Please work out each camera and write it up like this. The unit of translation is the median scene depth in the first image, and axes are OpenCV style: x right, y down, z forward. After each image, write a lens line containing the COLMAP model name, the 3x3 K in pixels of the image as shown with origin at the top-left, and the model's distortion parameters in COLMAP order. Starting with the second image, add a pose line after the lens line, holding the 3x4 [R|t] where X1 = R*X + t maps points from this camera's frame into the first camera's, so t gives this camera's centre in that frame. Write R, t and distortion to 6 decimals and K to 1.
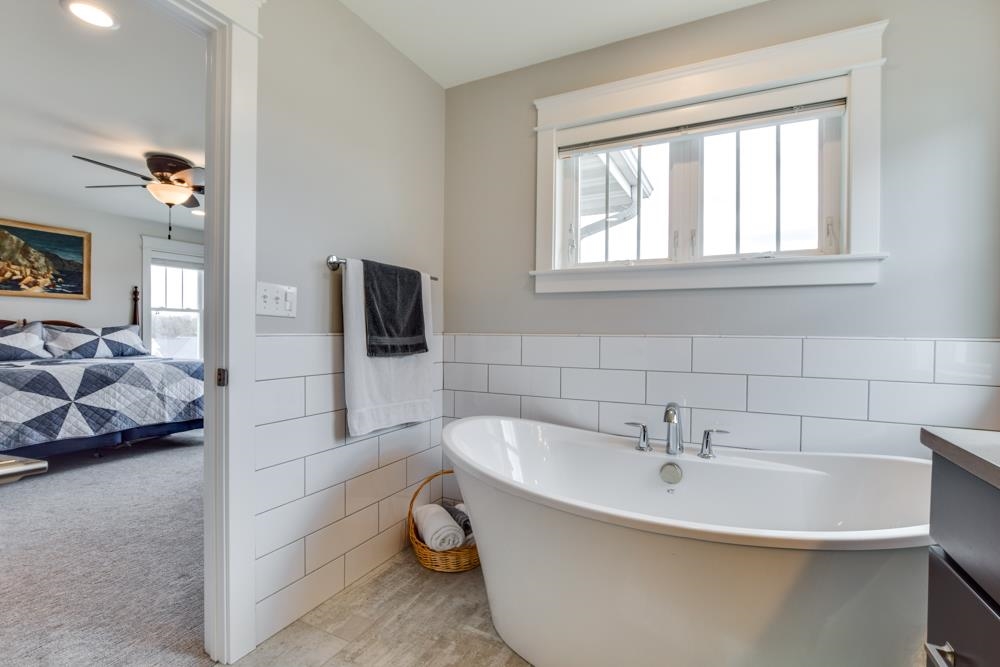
lens RADIAL K [[451.1, 0, 500.0], [0, 451.1, 333.5], [0, 0, 1]] dist [-0.031164, 0.007913]
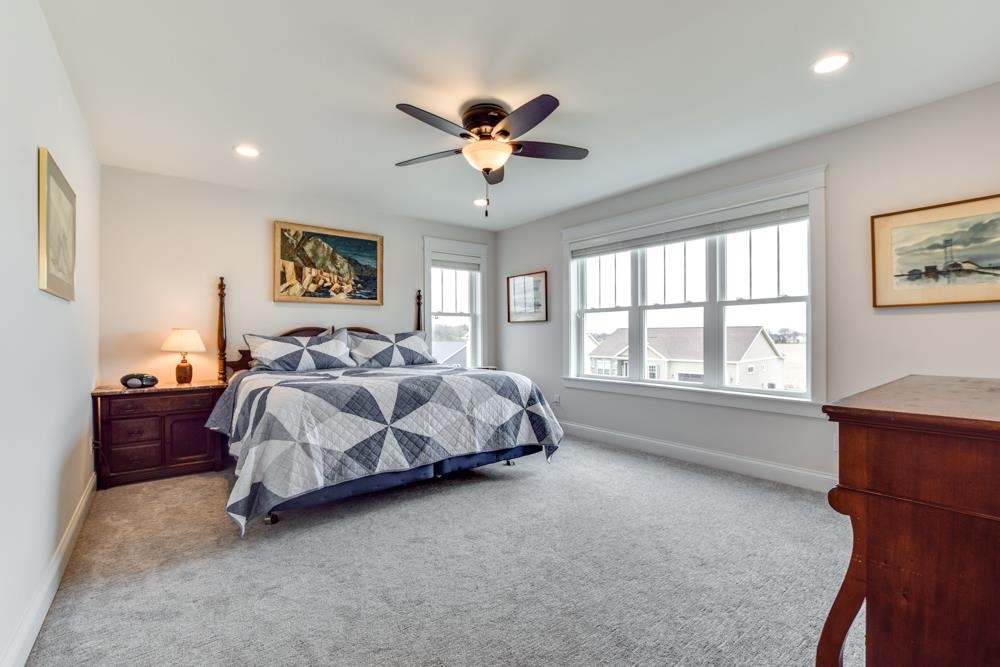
lens RADIAL K [[451.1, 0, 500.0], [0, 451.1, 333.5], [0, 0, 1]] dist [-0.031164, 0.007913]
pose [[0.904037, -0.011909, -0.427288, -0.310816], [0.008822, 0.999919, -0.009205, -0.003425], [0.427363, 0.004552, 0.904069, 0.245949]]
